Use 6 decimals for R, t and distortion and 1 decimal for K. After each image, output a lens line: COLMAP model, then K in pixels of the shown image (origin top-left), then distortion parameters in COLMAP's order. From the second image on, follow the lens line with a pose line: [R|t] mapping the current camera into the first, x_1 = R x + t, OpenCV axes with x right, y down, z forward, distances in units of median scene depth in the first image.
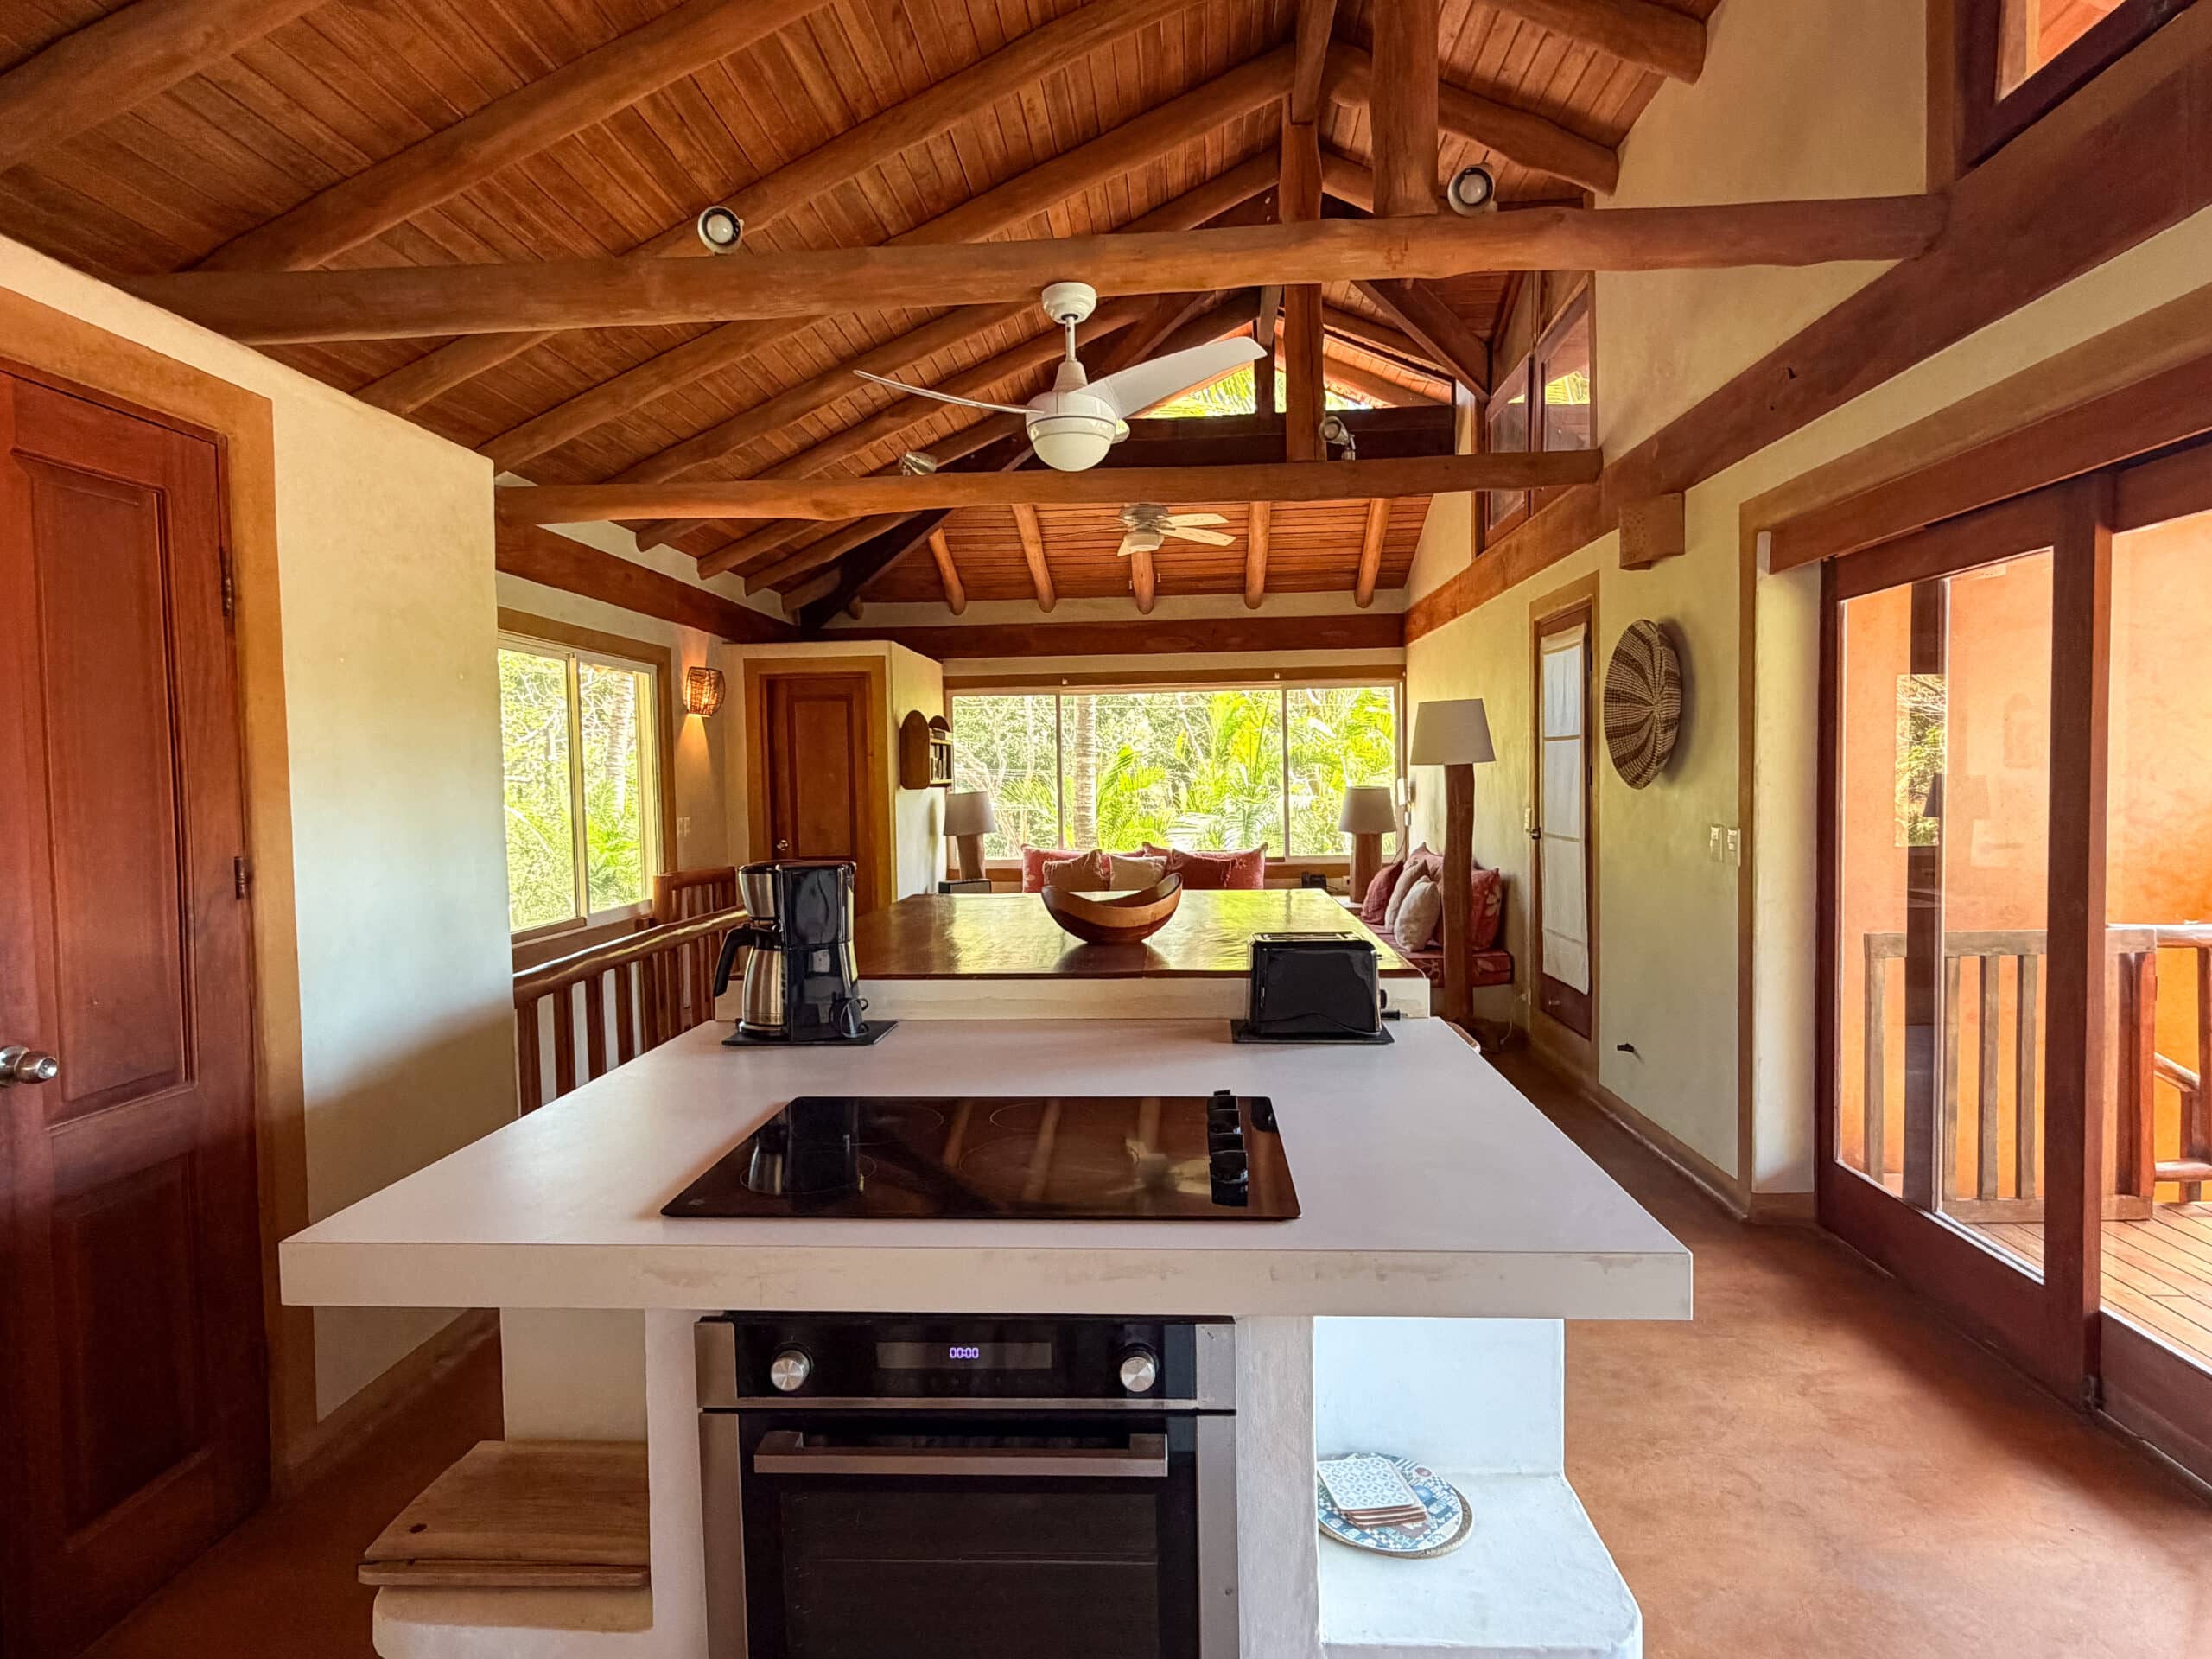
lens RADIAL K [[1244.2, 0, 1089.5], [0, 1244.2, 824.1], [0, 0, 1]] dist [-0.002158, -0.000486]
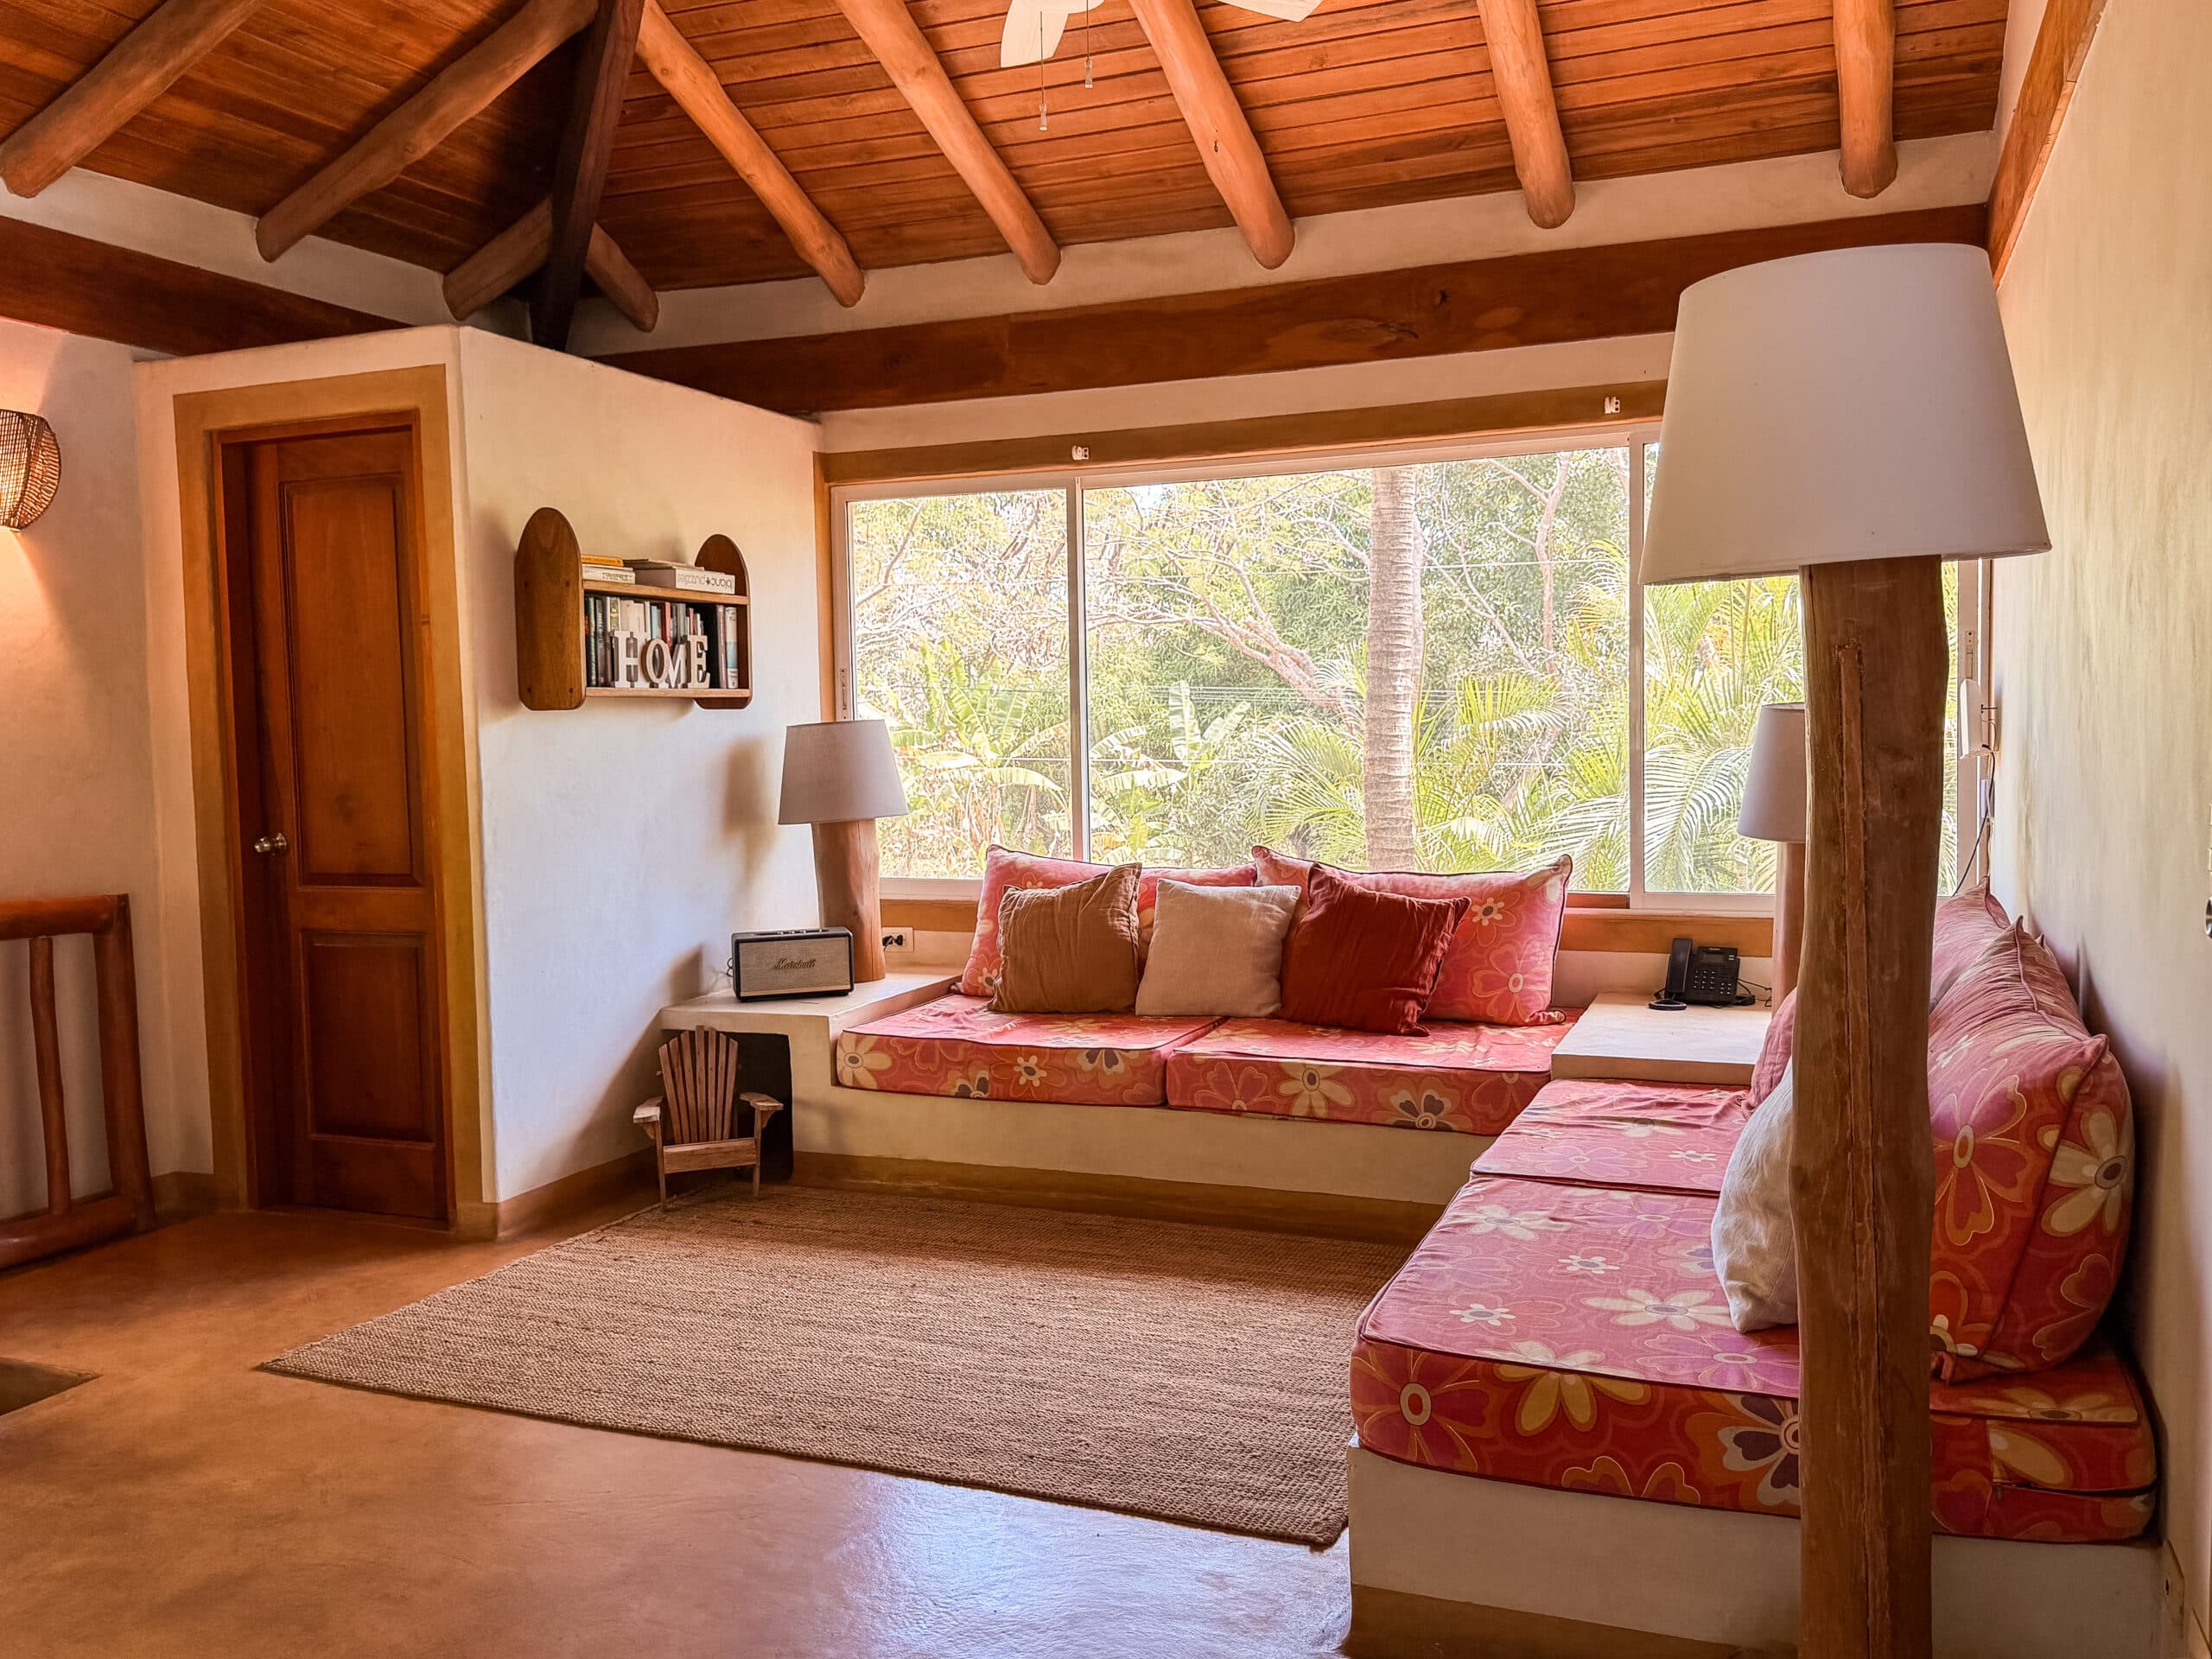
lens RADIAL K [[1821.4, 0, 1107.3], [0, 1821.4, 843.4], [0, 0, 1]] dist [0.009215, -0.000857]
pose [[0.952492, 0.021394, -0.303812, 0.181284], [-0.011644, 0.999358, 0.033870, -0.006027], [0.304342, -0.028723, 0.952130, 0.445337]]
